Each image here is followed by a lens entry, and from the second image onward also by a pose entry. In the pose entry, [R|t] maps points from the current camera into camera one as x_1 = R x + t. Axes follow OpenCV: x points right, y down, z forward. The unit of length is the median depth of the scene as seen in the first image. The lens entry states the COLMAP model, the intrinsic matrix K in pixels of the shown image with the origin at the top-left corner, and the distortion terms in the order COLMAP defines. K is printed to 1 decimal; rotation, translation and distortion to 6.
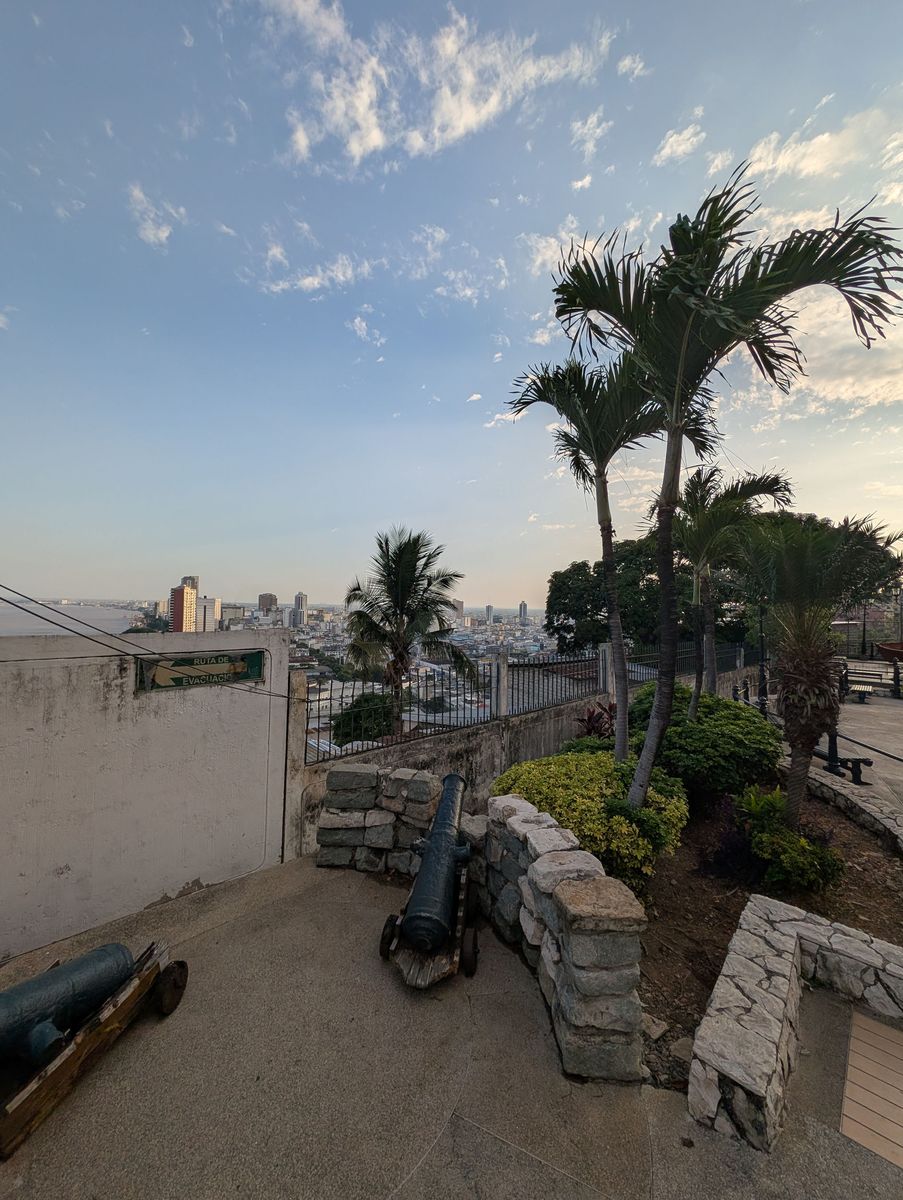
lens RADIAL K [[461.2, 0, 449.2], [0, 461.2, 598.5], [0, 0, 1]] dist [0.019870, -0.006481]
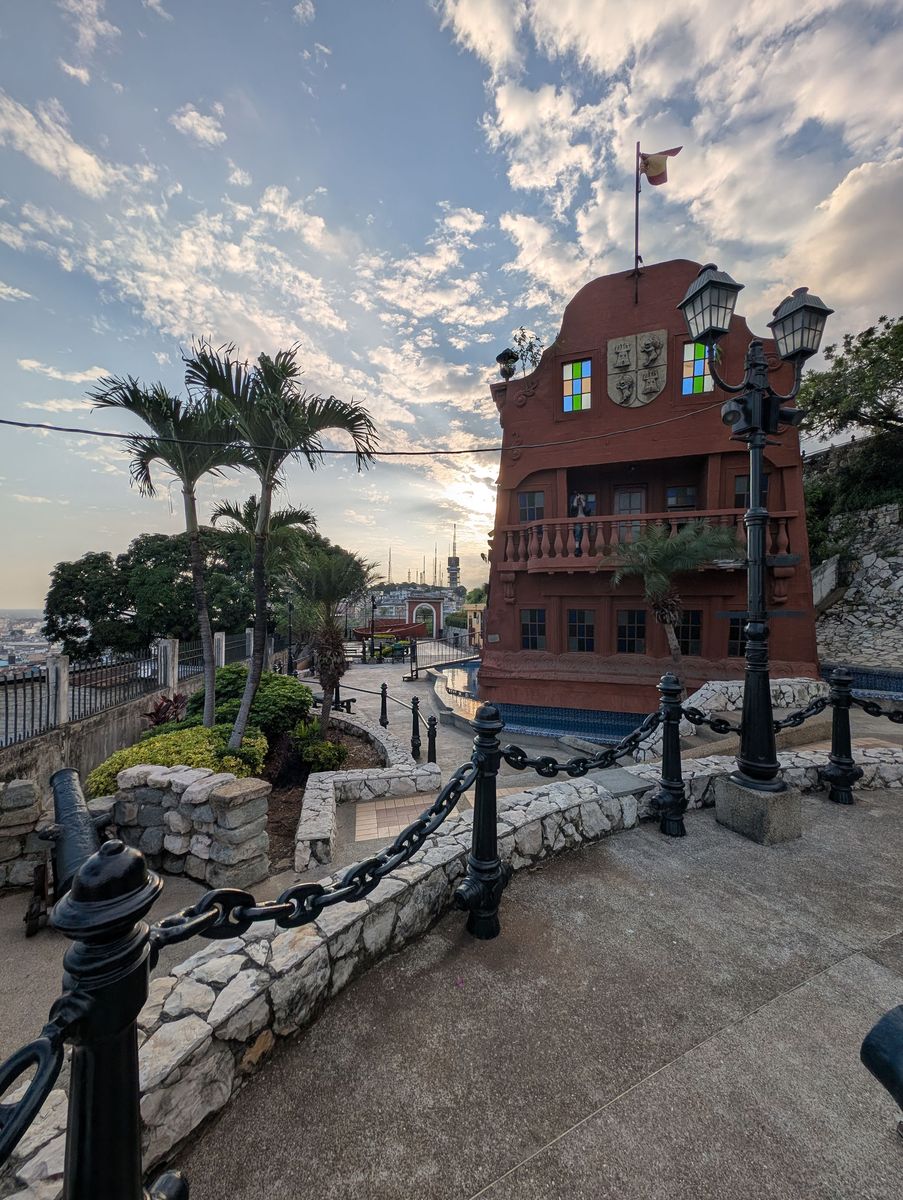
lens RADIAL K [[487.7, 0, 451.5], [0, 487.7, 600.0], [0, 0, 1]] dist [-0.021343, 0.000032]
pose [[0.581709, -0.002047, 0.813395, -0.275332], [-0.005880, 0.999960, 0.006722, -0.007109], [-0.813376, -0.008693, 0.581673, -0.249106]]
